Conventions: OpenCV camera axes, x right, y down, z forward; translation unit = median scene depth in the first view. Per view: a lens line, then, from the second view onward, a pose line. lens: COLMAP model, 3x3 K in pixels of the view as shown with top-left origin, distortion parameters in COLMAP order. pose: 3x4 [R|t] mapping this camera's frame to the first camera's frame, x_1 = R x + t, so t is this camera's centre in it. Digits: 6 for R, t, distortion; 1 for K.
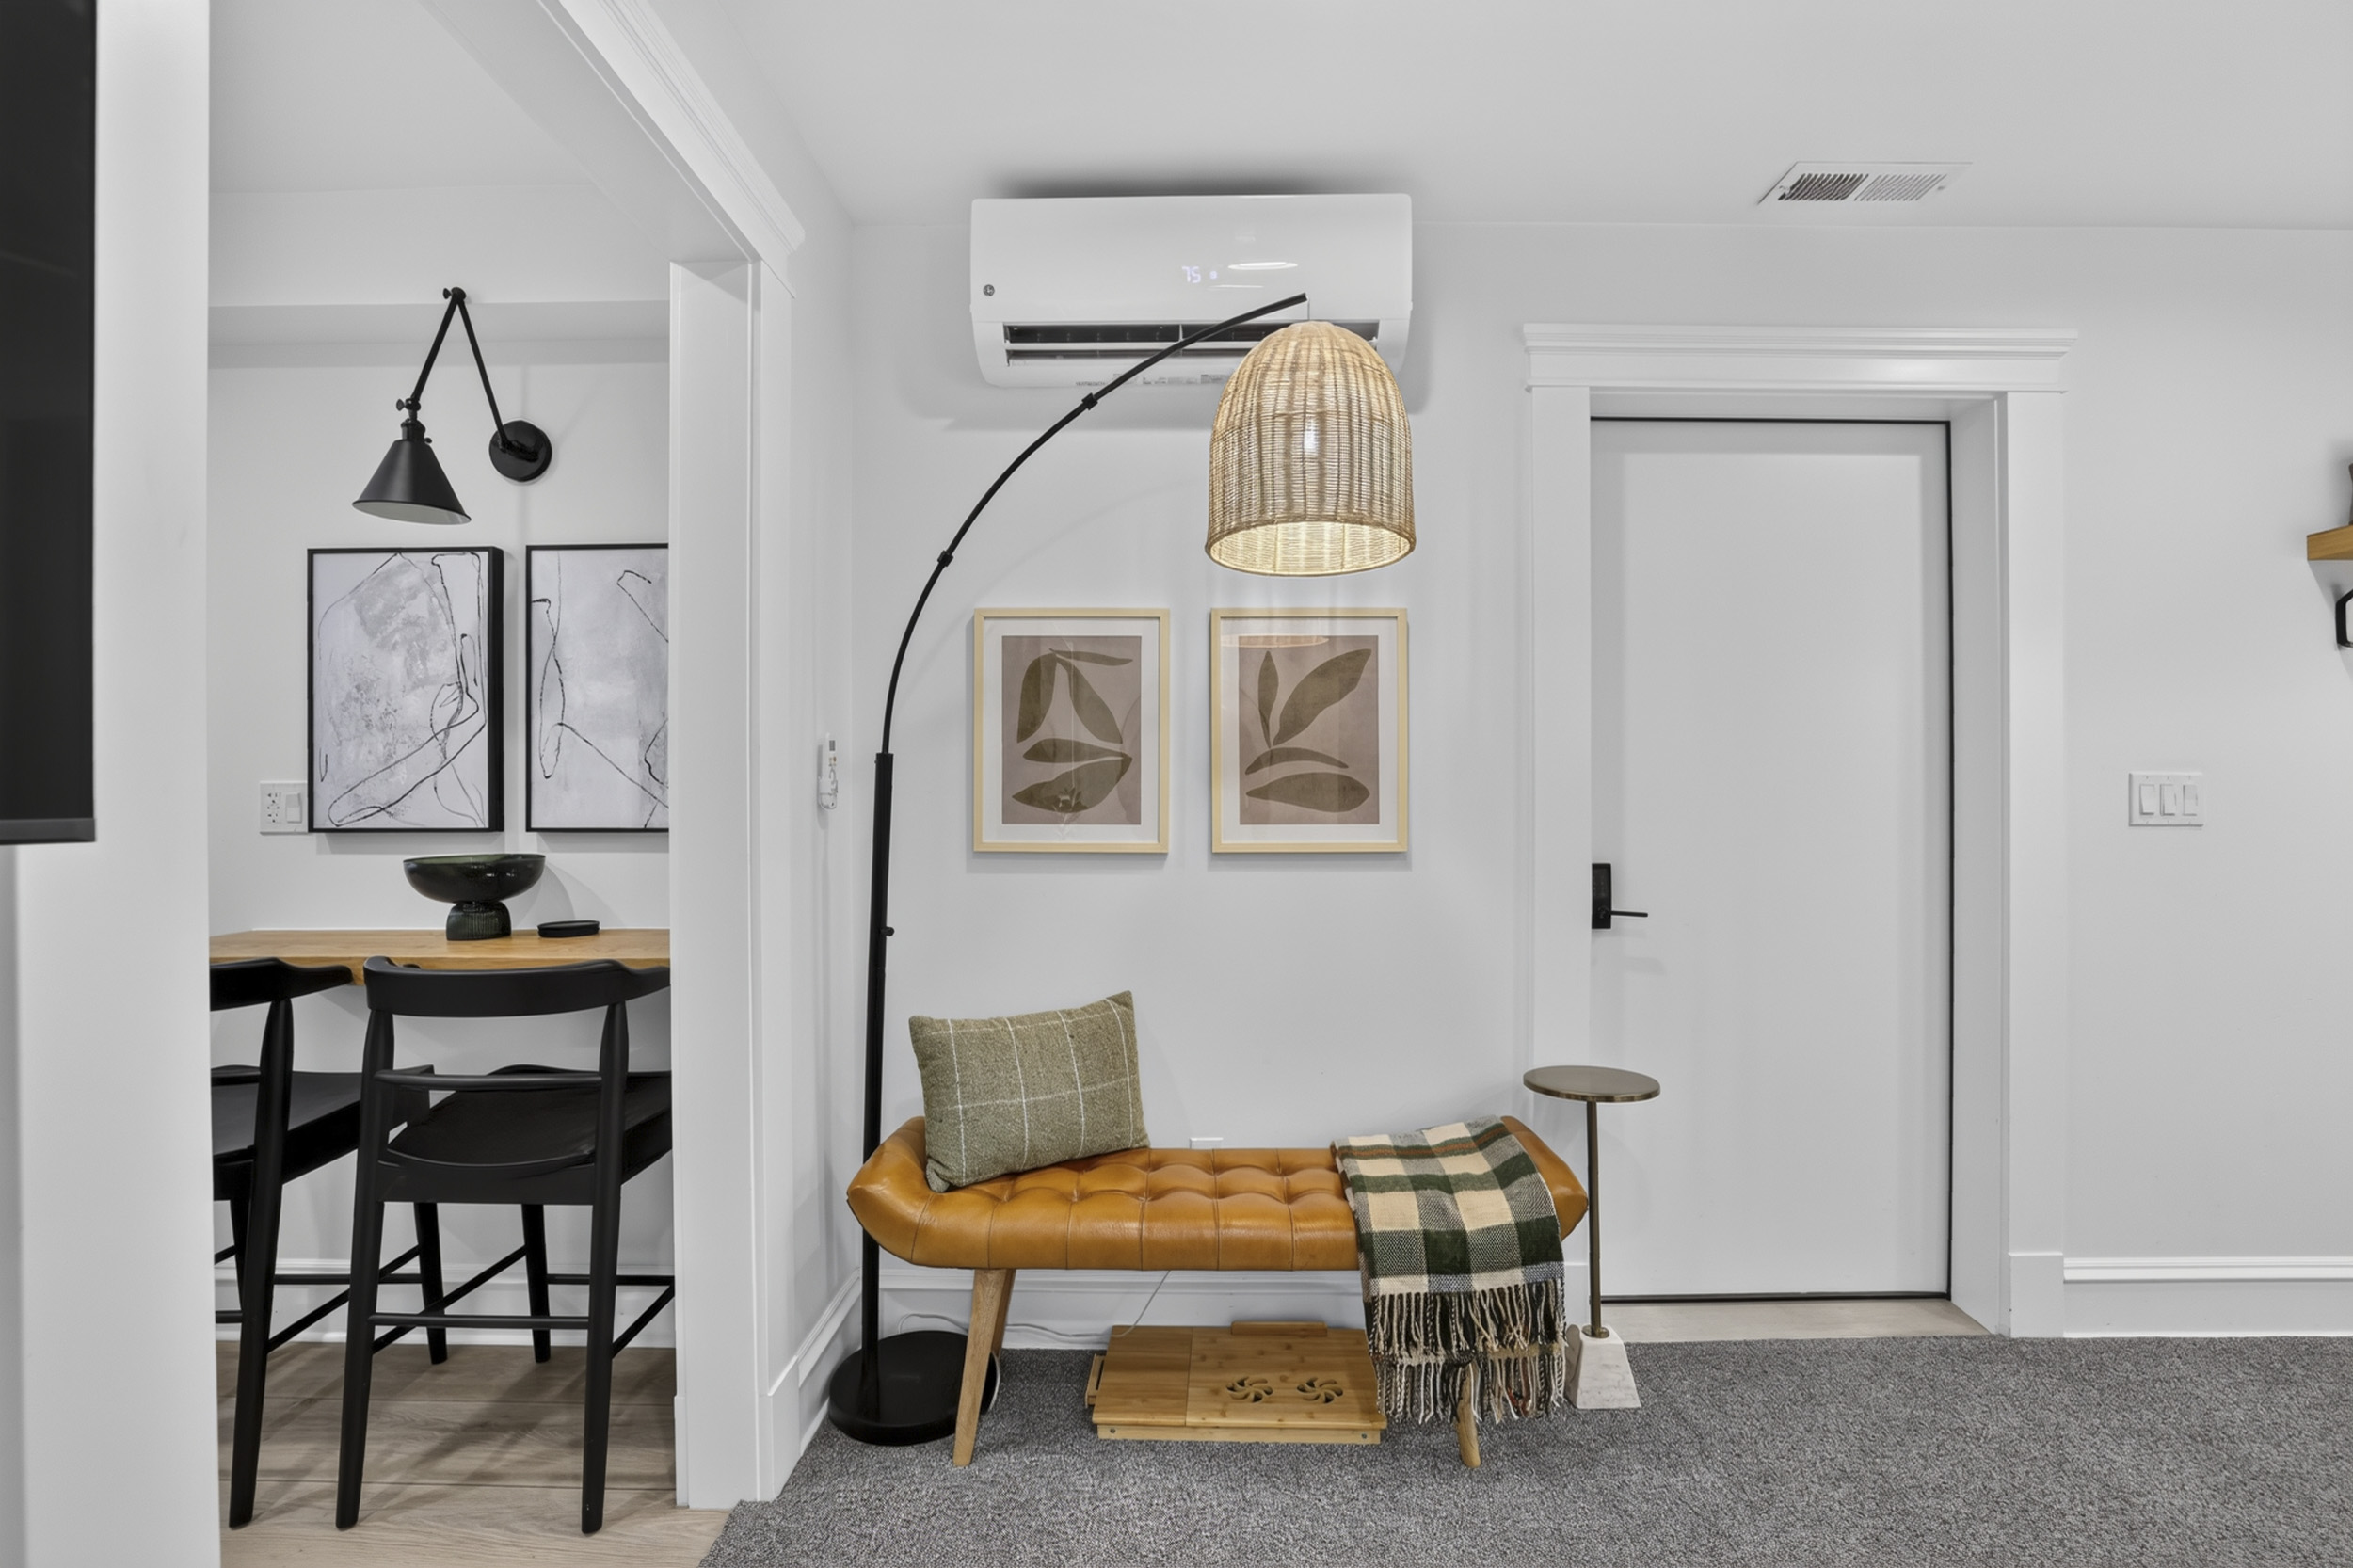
lens RADIAL K [[994.5, 0, 1162.2], [0, 994.5, 784.6], [0, 0, 1]] dist [-0.033453, 0.010349]
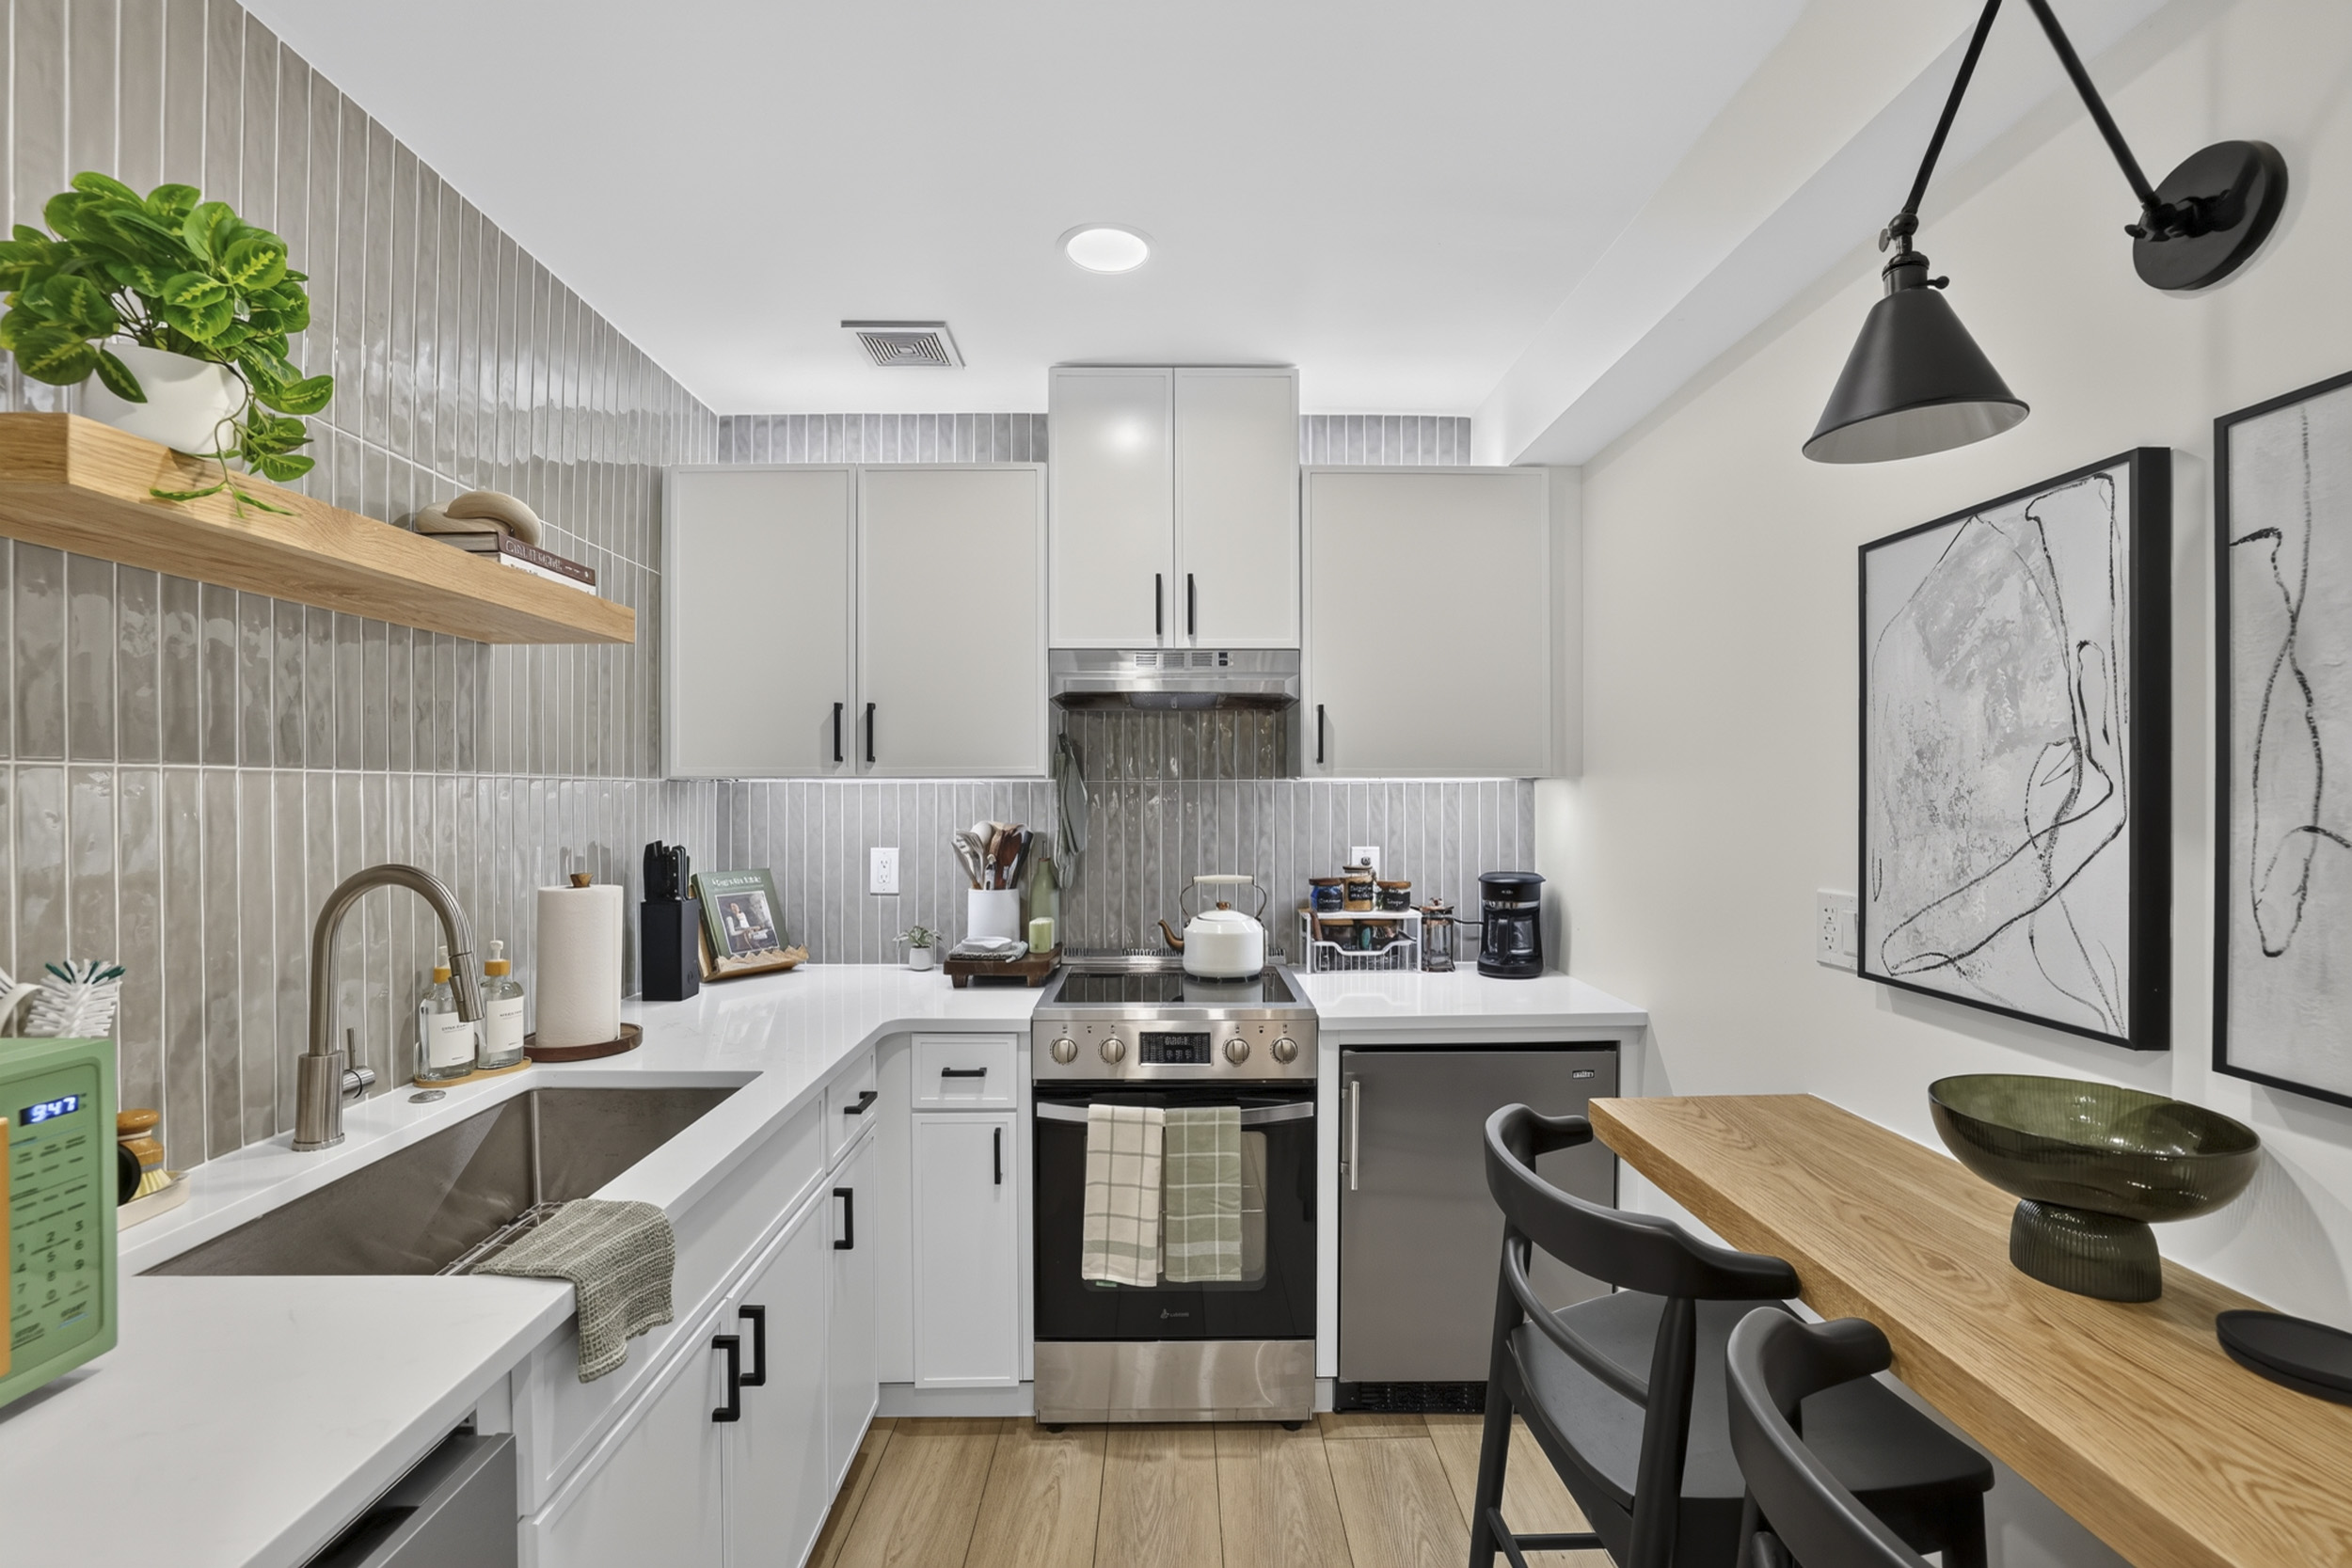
lens RADIAL K [[1007.0, 0, 1169.1], [0, 1007.0, 784.8], [0, 0, 1]] dist [-0.031263, 0.007129]
pose [[0.033593, -0.003381, -0.999430, -0.223005], [-0.006414, 0.999973, -0.003598, -0.075044], [0.999415, 0.006531, 0.033570, 0.513576]]
